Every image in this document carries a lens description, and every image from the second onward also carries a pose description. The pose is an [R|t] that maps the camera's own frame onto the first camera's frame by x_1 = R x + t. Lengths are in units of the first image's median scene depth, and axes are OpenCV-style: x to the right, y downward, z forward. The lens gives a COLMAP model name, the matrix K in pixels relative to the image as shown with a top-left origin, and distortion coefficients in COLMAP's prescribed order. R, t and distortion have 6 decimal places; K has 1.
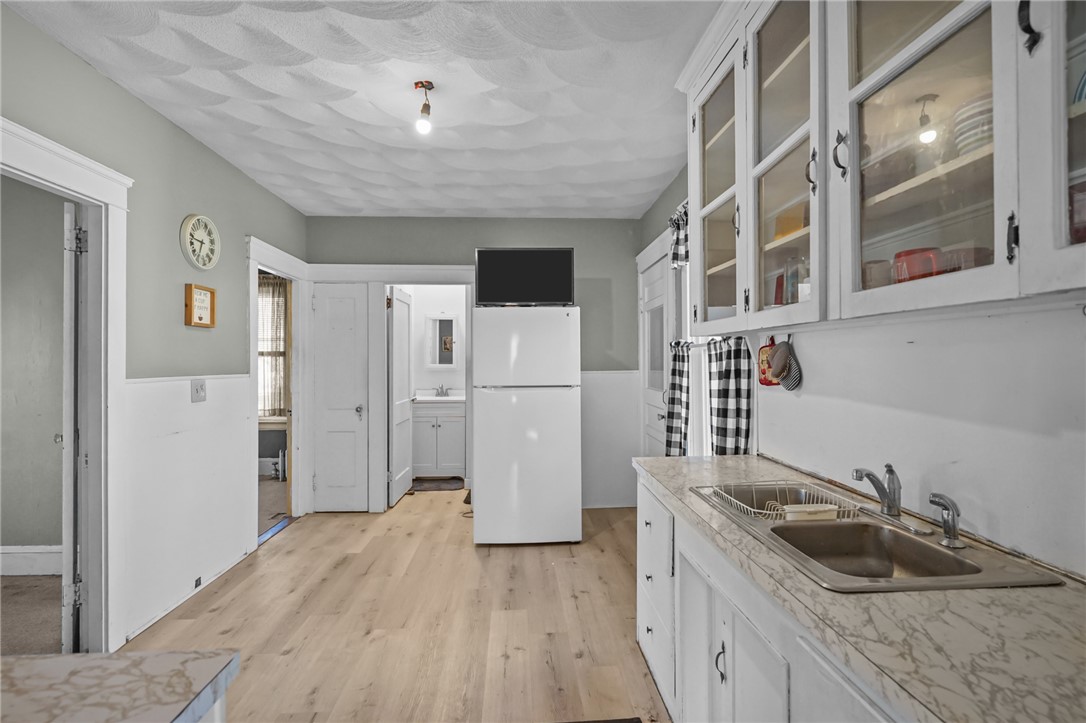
lens RADIAL K [[530.1, 0, 514.2], [0, 530.1, 369.6], [0, 0, 1]] dist [0.004997, -0.002794]
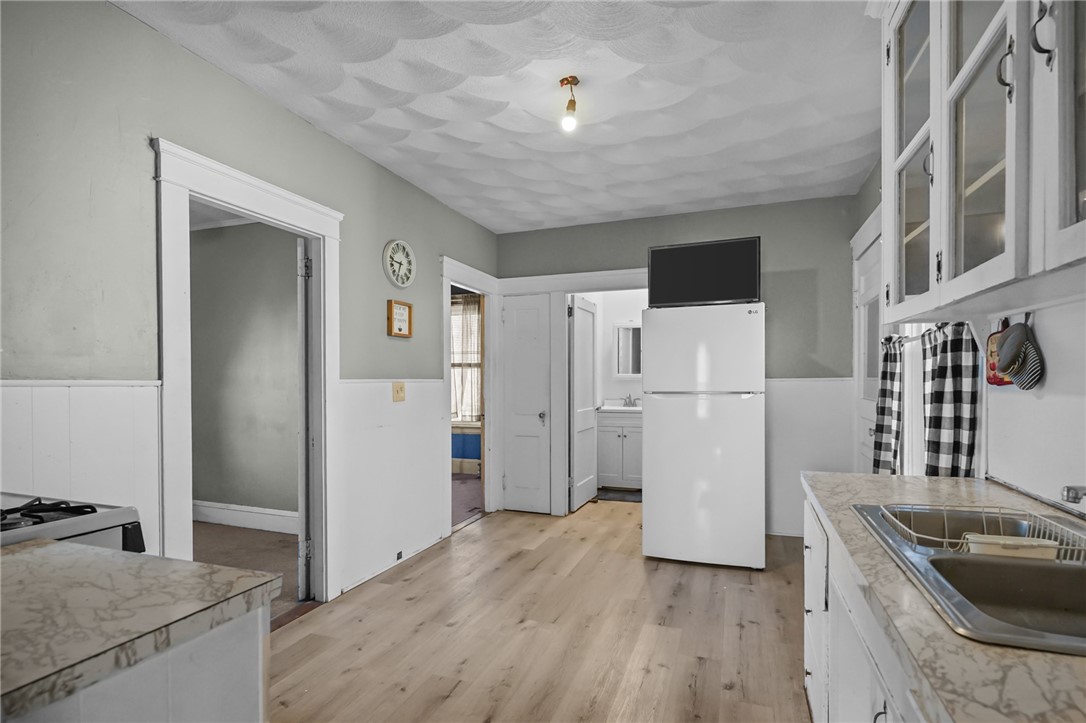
lens RADIAL K [[530.1, 0, 518.7], [0, 530.1, 396.0], [0, 0, 1]] dist [0.004997, -0.002794]
pose [[0.919262, 0.014128, -0.393392, 0.127630], [-0.007767, 0.999812, 0.017757, 0.031491], [0.393569, -0.013268, 0.919199, 0.039552]]
